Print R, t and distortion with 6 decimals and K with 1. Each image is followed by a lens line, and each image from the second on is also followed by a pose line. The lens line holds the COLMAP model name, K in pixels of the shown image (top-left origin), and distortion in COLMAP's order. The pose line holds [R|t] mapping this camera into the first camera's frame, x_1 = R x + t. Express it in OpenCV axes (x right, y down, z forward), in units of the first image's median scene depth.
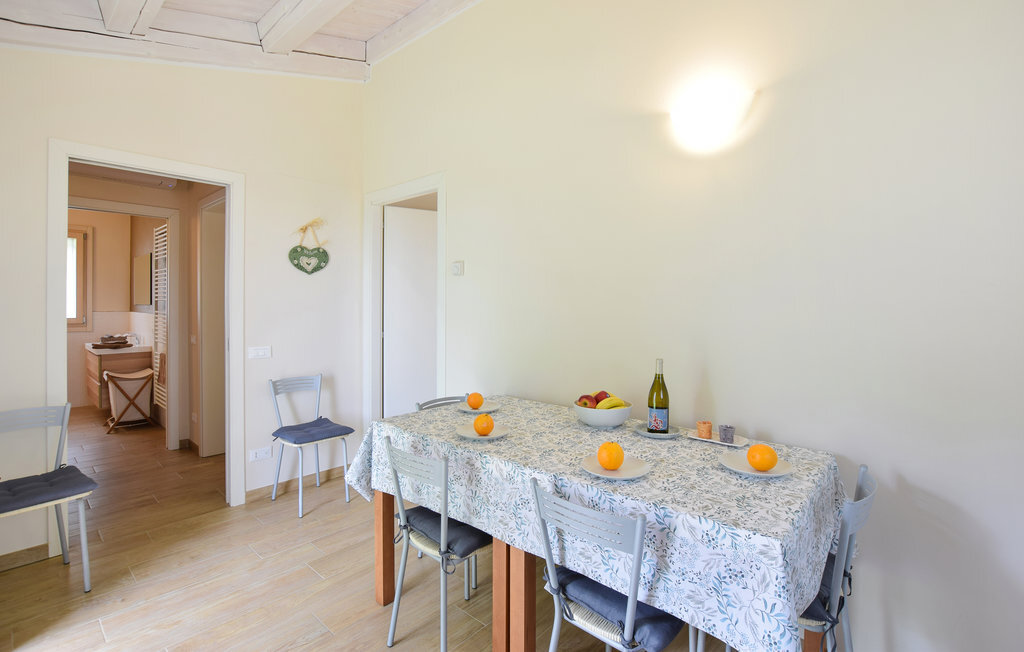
lens RADIAL K [[472.9, 0, 517.4], [0, 472.9, 301.2], [0, 0, 1]] dist [-0.026660, 0.001263]
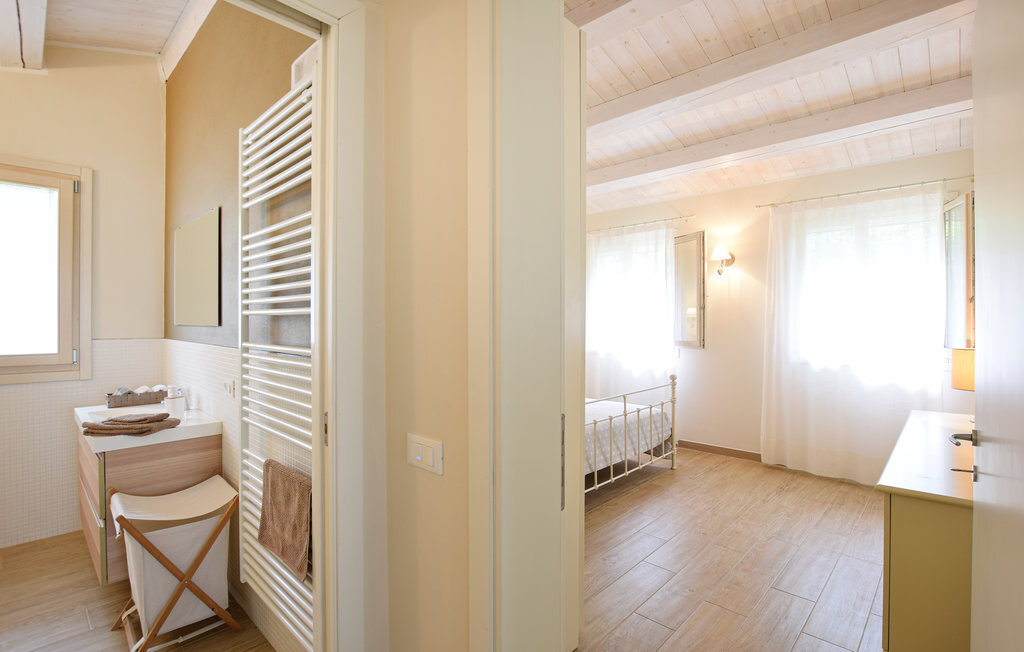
lens RADIAL K [[472.9, 0, 516.1], [0, 472.9, 322.3], [0, 0, 1]] dist [-0.026660, 0.001263]
pose [[0.999760, 0.000527, -0.021879, -0.538362], [-0.000471, 0.999997, 0.002568, 0.002875], [0.021881, -0.002557, 0.999757, 0.611718]]
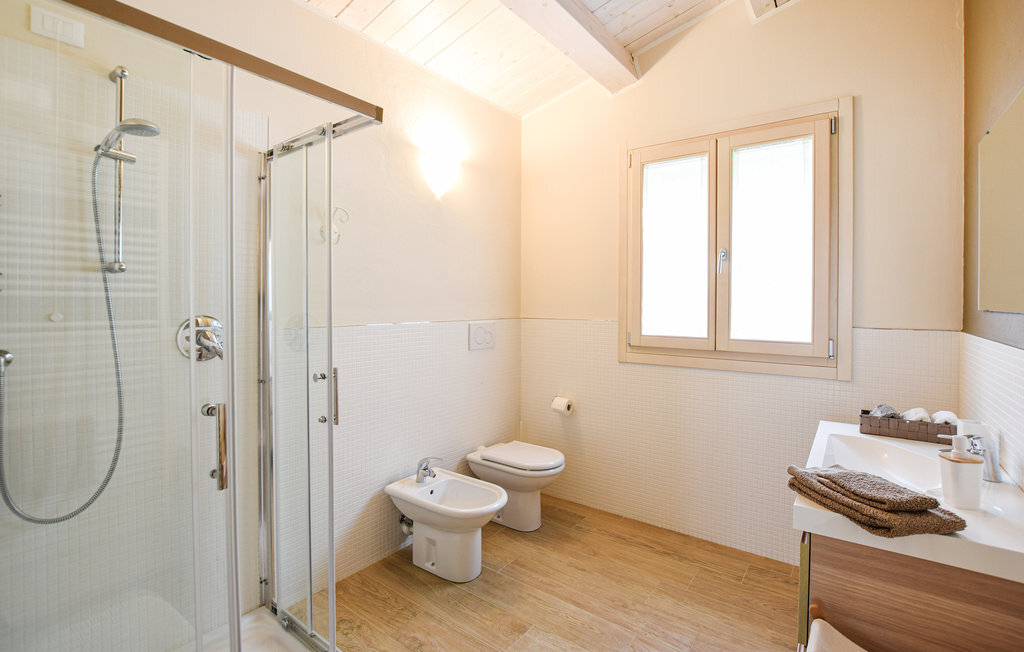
lens RADIAL K [[472.9, 0, 510.7], [0, 472.9, 300.9], [0, 0, 1]] dist [-0.026660, 0.001263]
pose [[0.090402, 0.003043, -0.995901, -0.687404], [-0.007033, 0.999972, 0.002417, 0.002871], [0.995881, 0.006786, 0.090421, 0.832343]]
